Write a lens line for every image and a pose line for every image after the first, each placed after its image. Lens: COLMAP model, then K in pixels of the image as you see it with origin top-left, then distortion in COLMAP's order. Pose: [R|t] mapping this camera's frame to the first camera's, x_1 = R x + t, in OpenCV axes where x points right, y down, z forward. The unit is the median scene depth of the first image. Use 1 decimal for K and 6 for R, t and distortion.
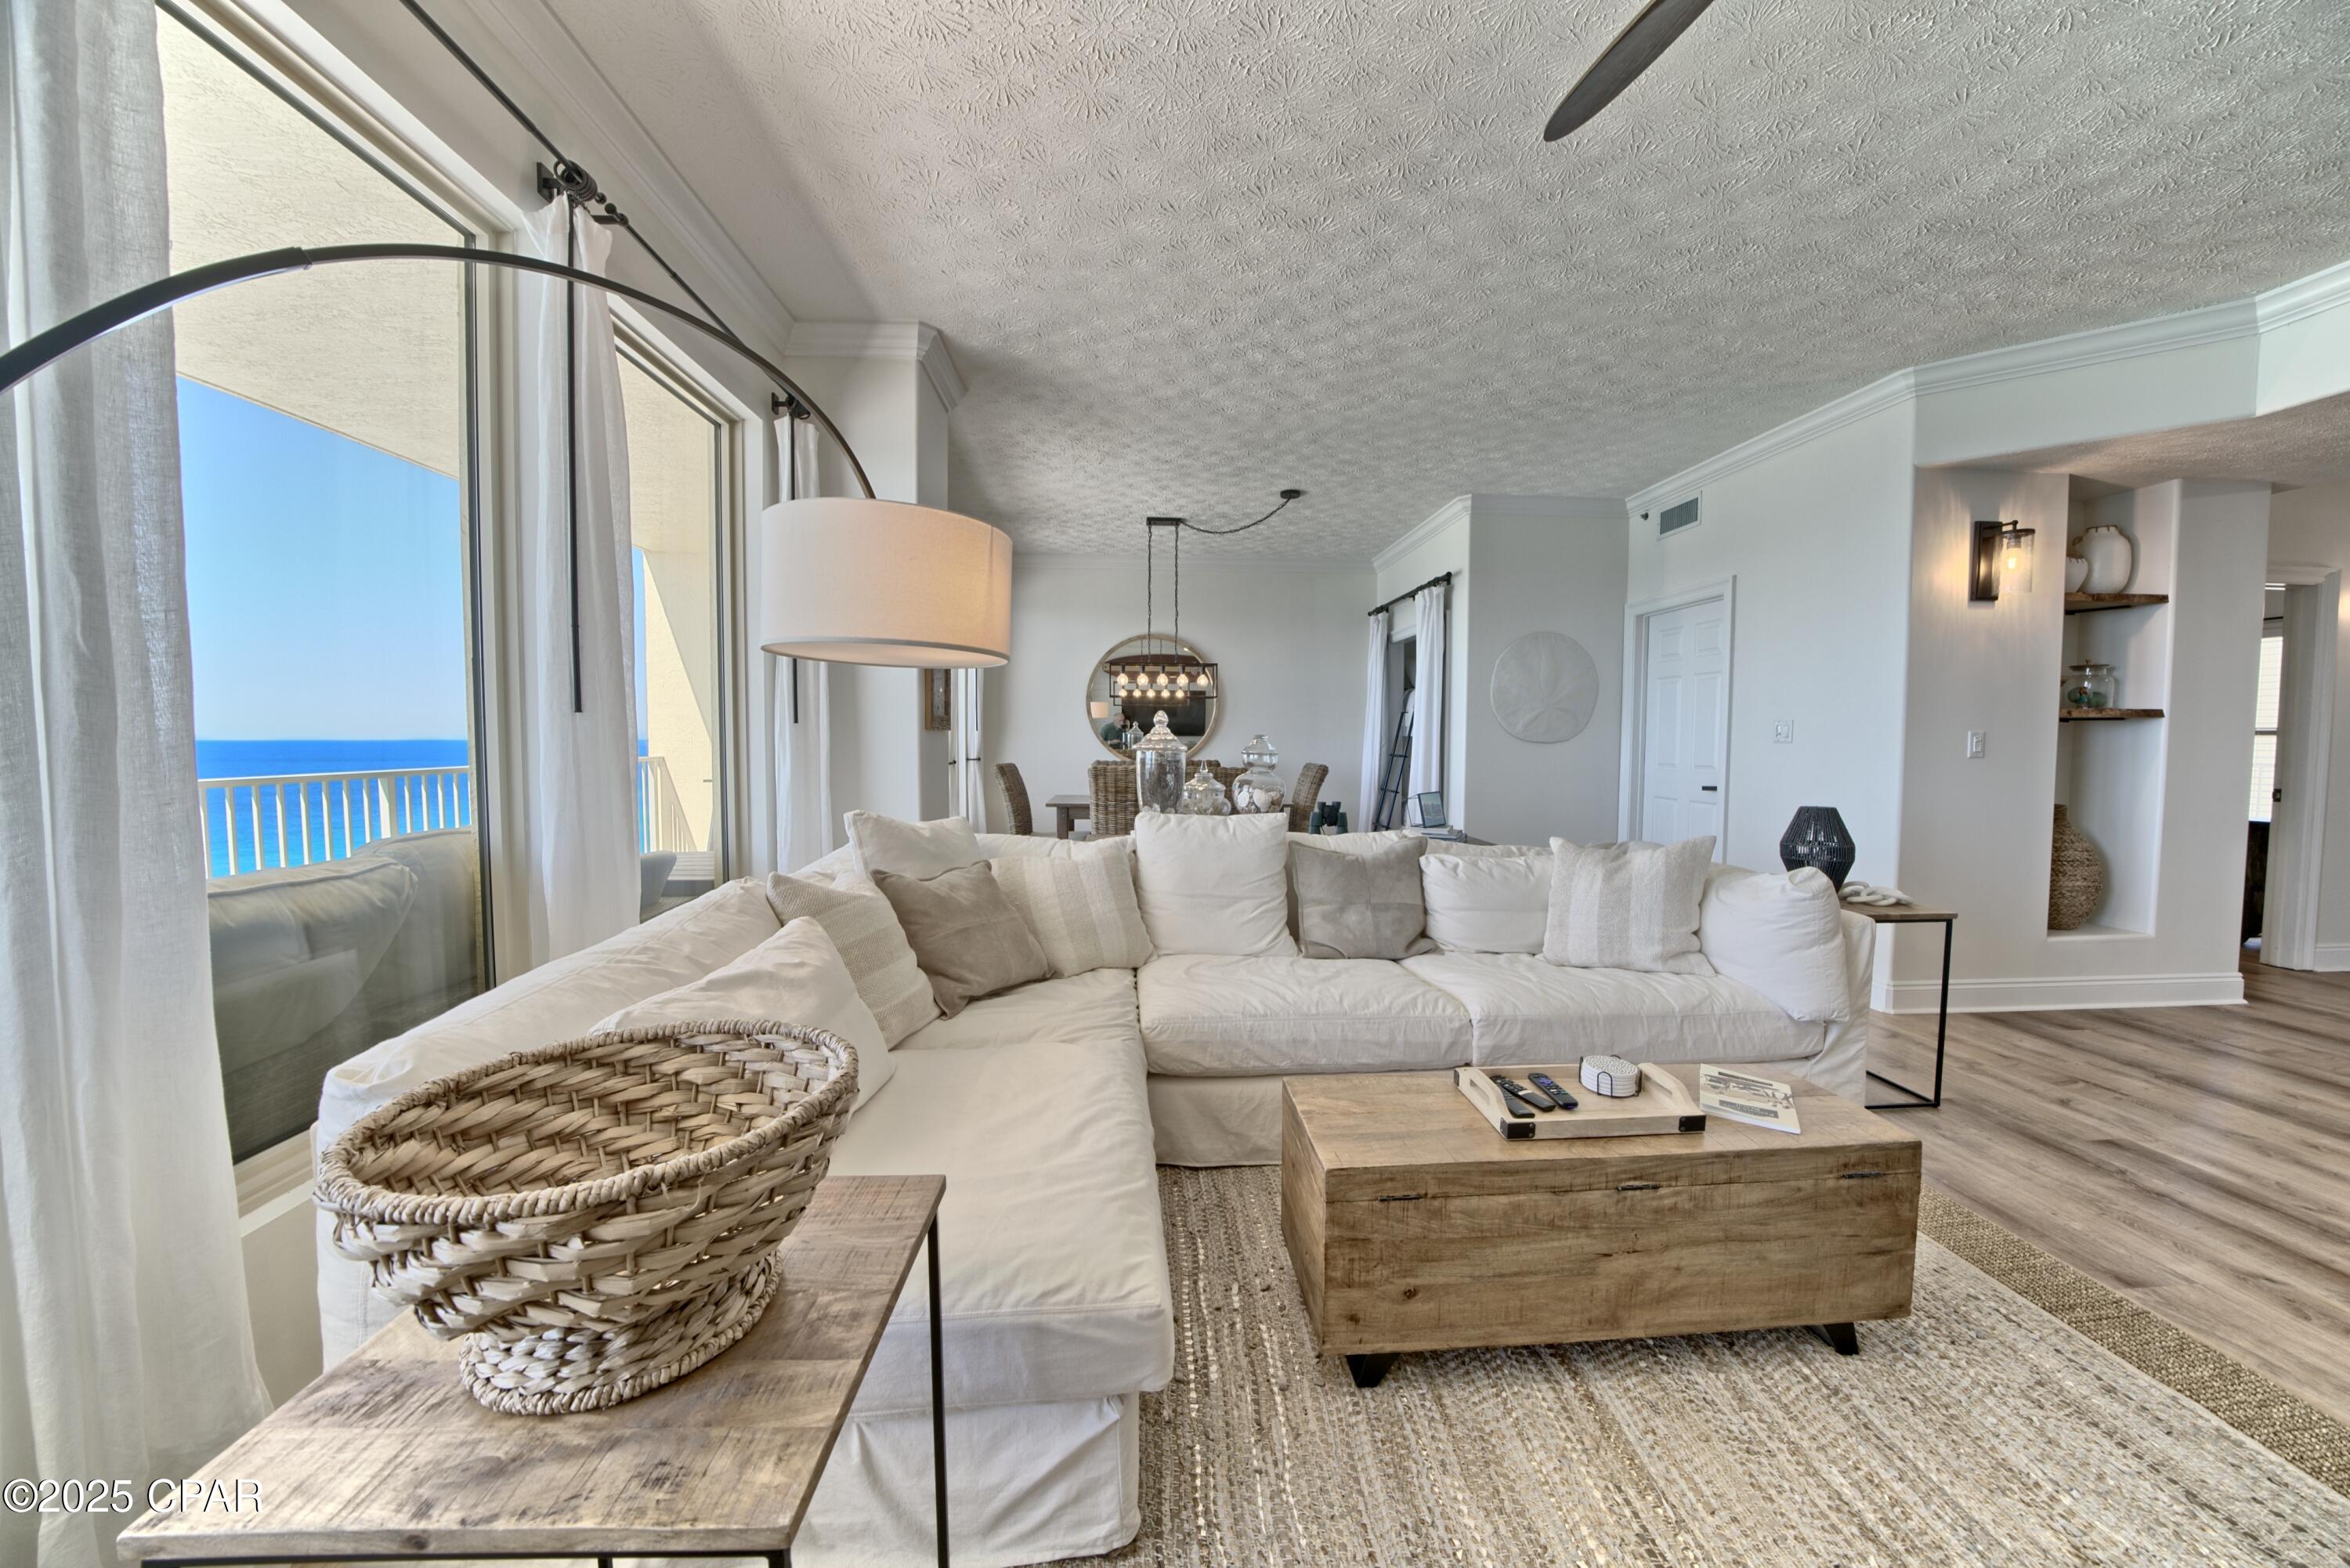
lens RADIAL K [[807.0, 0, 1172.9], [0, 807.0, 782.9], [0, 0, 1]] dist [-0.007609, -0.000091]
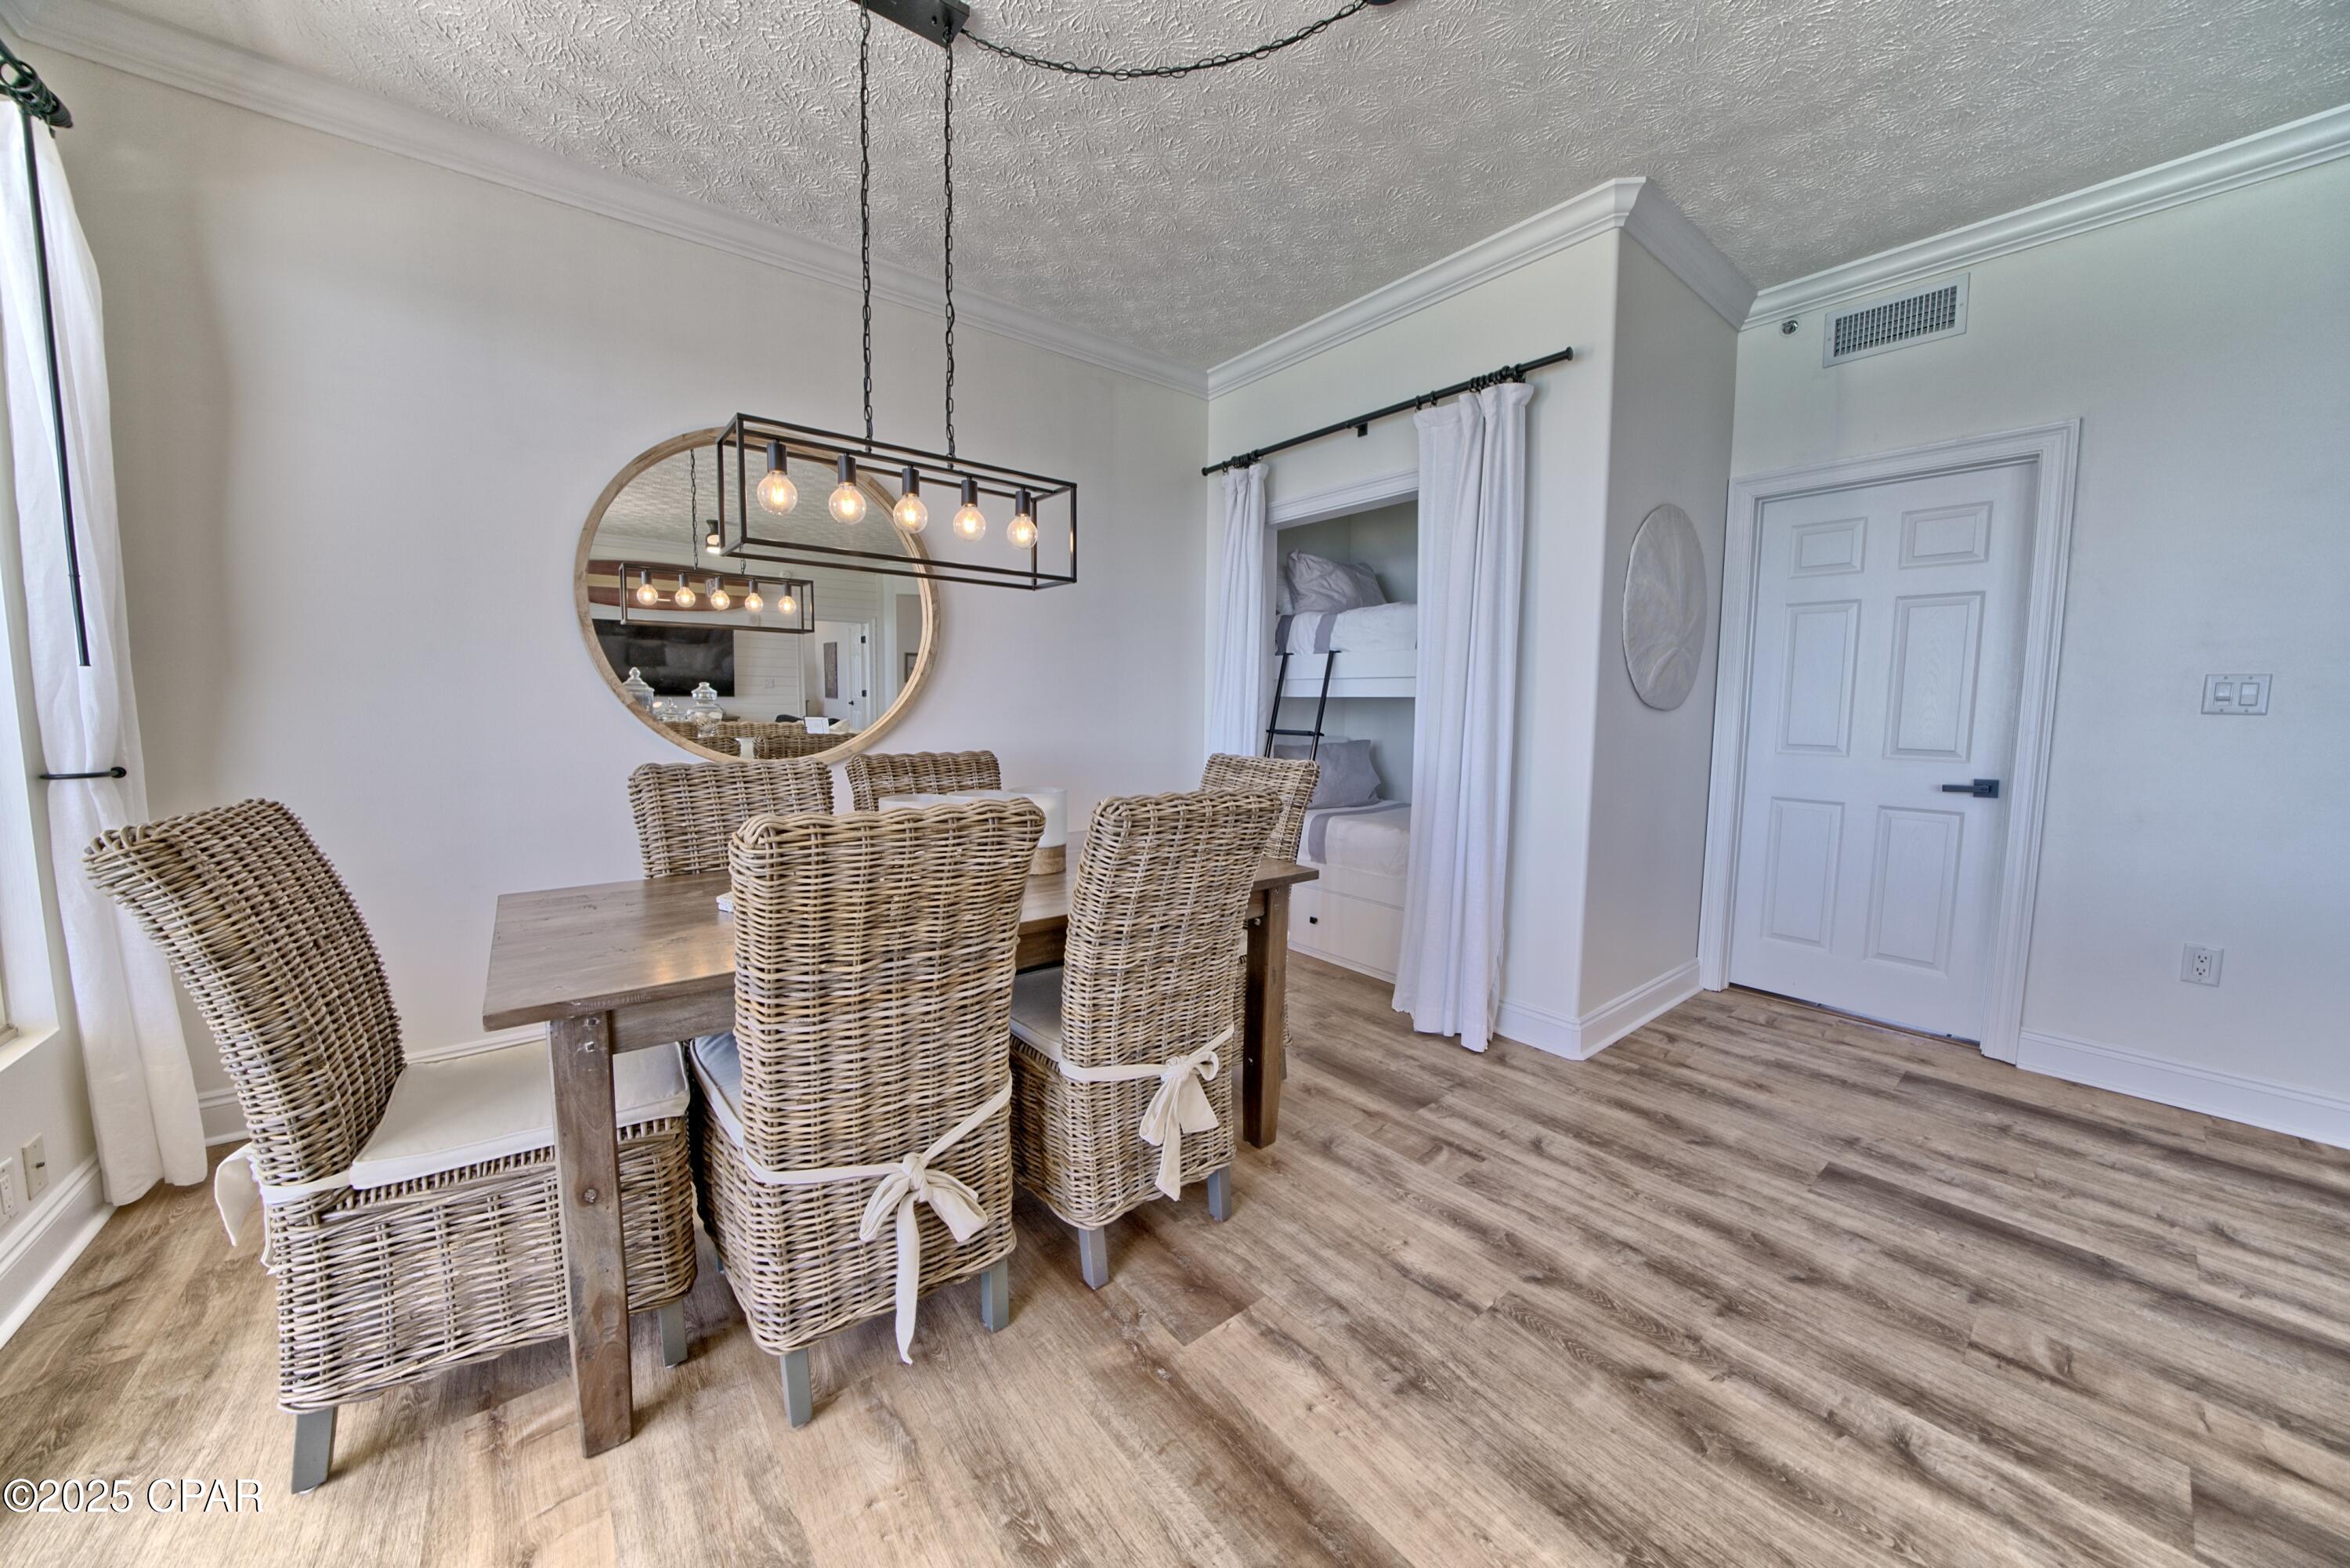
lens RADIAL K [[807.0, 0, 1175.5], [0, 807.0, 780.7], [0, 0, 1]] dist [-0.007609, -0.000091]
pose [[0.810099, -0.052910, 0.583900, -0.137292], [0.026110, 0.998187, 0.054226, -0.042344], [-0.585711, -0.028683, 0.810012, 0.767553]]
